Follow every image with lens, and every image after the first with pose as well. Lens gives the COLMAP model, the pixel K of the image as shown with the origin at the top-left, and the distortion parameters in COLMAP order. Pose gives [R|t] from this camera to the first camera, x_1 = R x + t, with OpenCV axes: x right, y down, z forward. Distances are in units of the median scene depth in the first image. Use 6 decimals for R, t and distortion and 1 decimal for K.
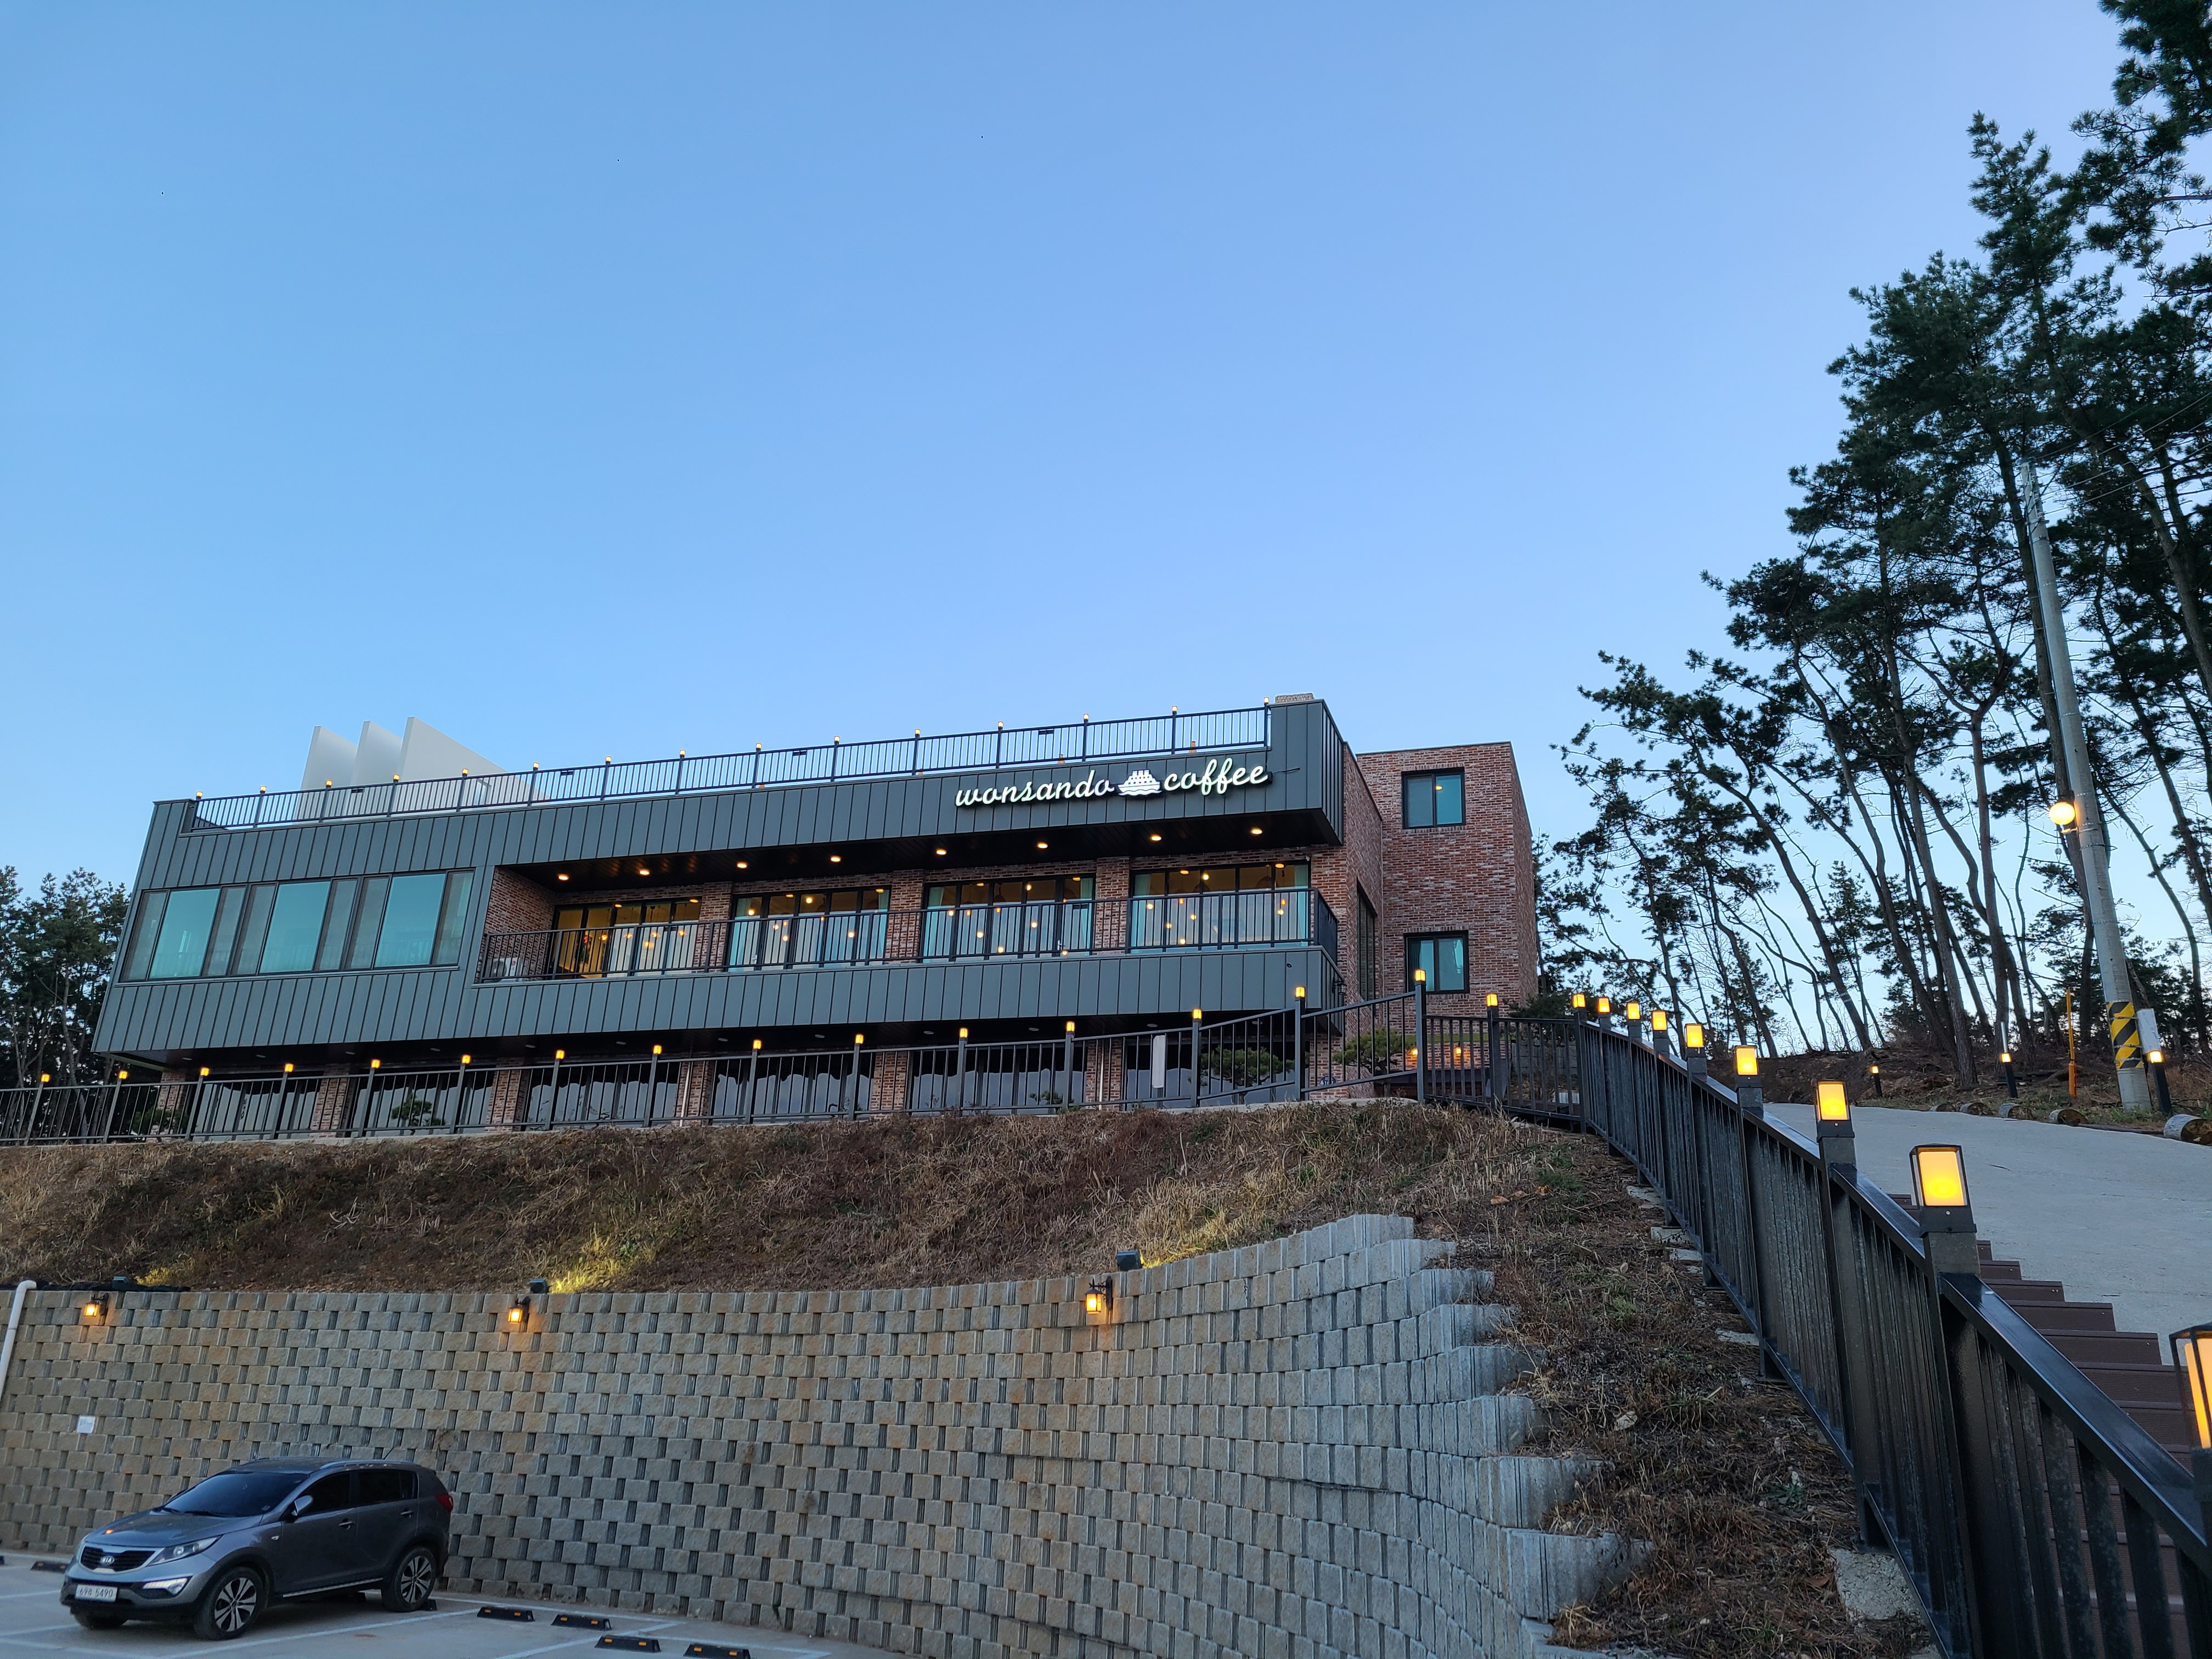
lens RADIAL K [[1643.5, 0, 1109.4], [0, 1643.5, 831.6], [0, 0, 1]] dist [0.058114, -0.030090]
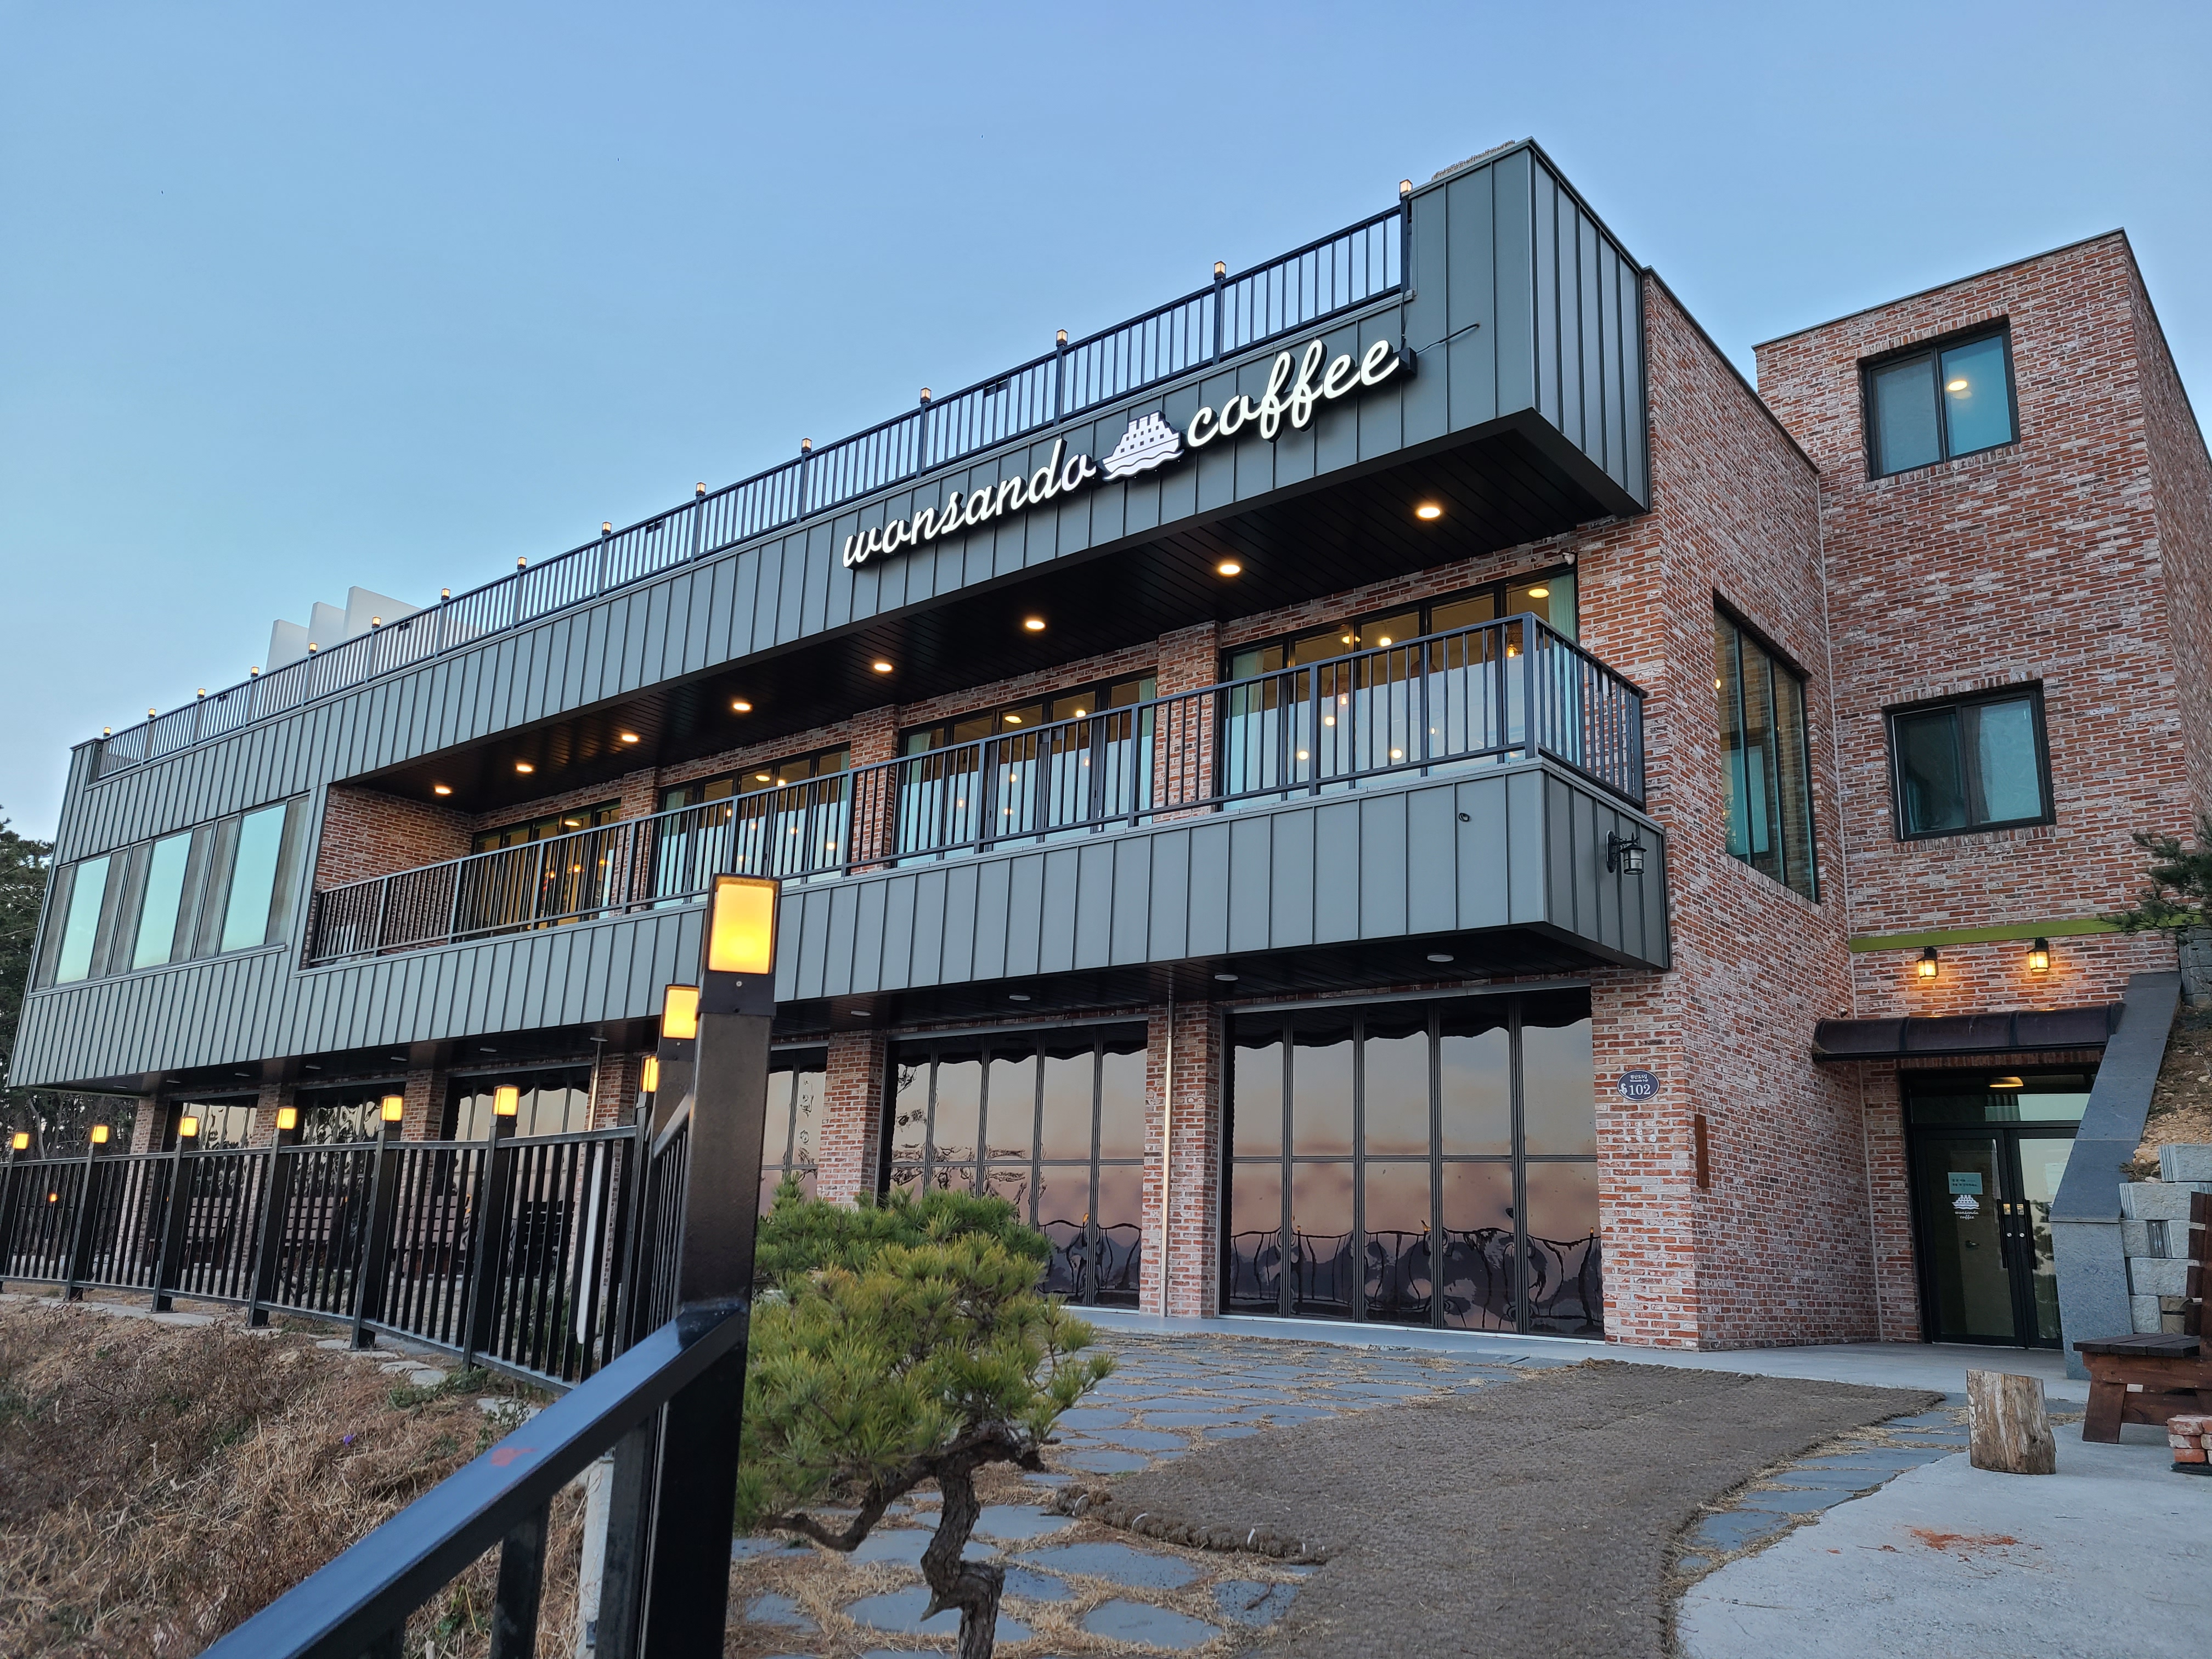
lens RADIAL K [[1643.5, 0, 1108.8], [0, 1643.5, 845.5], [0, 0, 1]] dist [0.058114, -0.030090]
pose [[0.931306, -0.099957, -0.350254, 0.152193], [0.130382, 0.989375, 0.064327, 0.047119], [0.340102, -0.105575, 0.934443, 0.551385]]
